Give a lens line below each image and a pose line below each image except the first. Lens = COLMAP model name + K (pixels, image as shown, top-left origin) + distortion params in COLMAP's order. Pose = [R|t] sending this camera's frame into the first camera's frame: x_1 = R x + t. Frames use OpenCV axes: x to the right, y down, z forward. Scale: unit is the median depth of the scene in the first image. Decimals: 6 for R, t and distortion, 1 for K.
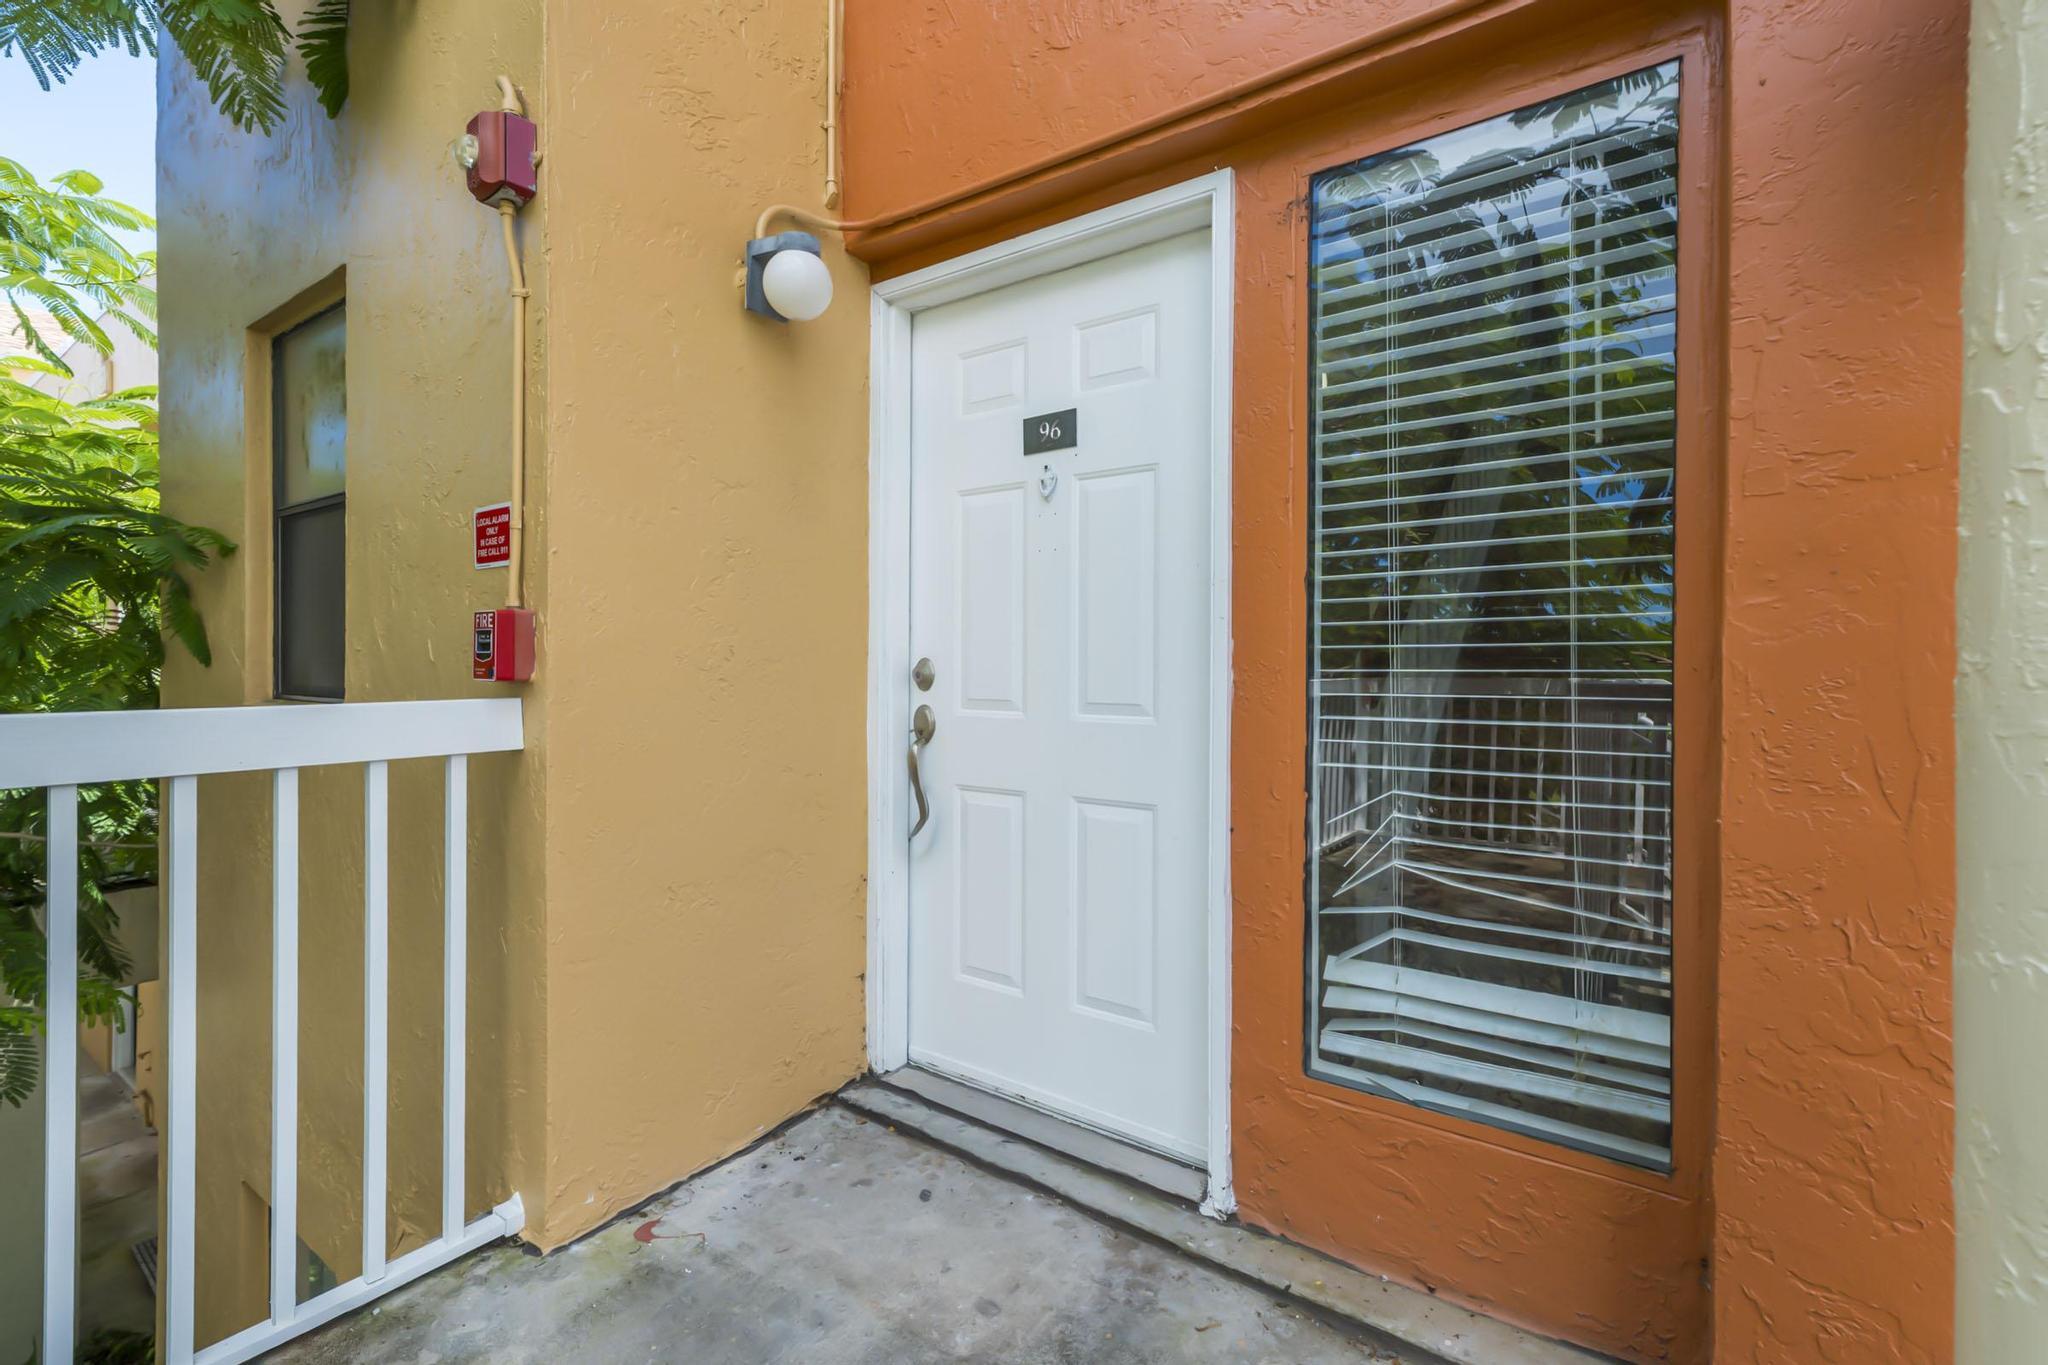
lens RADIAL K [[911.1, 0, 1019.6], [0, 911.1, 702.8], [0, 0, 1]] dist [-0.001926, 0.000375]
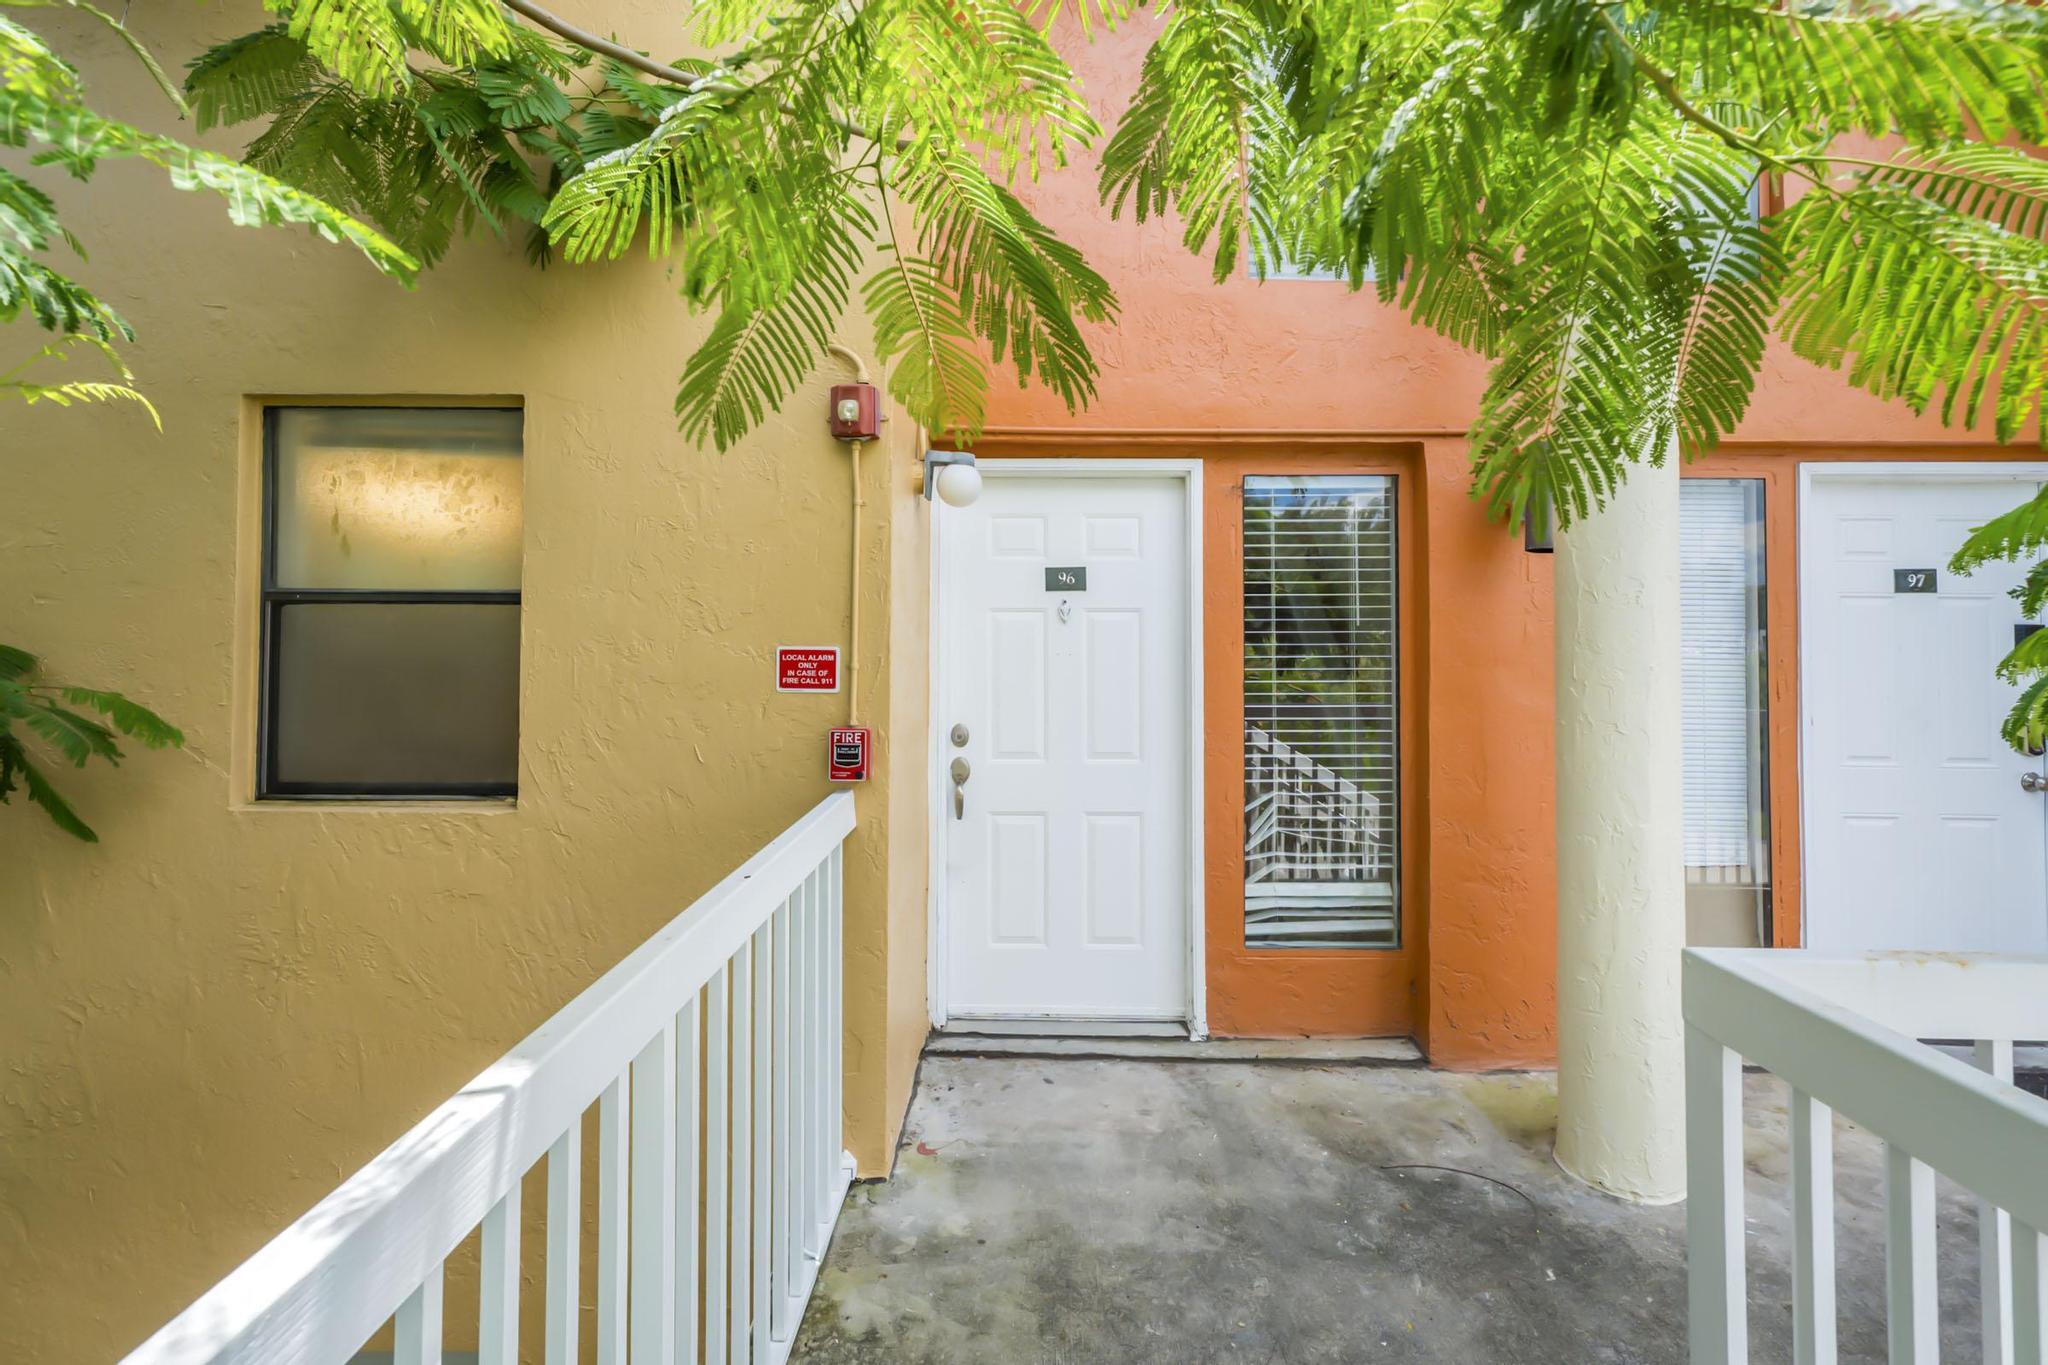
lens RADIAL K [[965.1, 0, 1022.9], [0, 965.1, 653.7], [0, 0, 1]] dist [-0.017404, 0.001775]
pose [[0.807708, -0.017623, 0.589319, -1.143837], [0.024301, 0.999699, -0.003412, -0.190381], [-0.589082, 0.017077, 0.807893, -0.324369]]
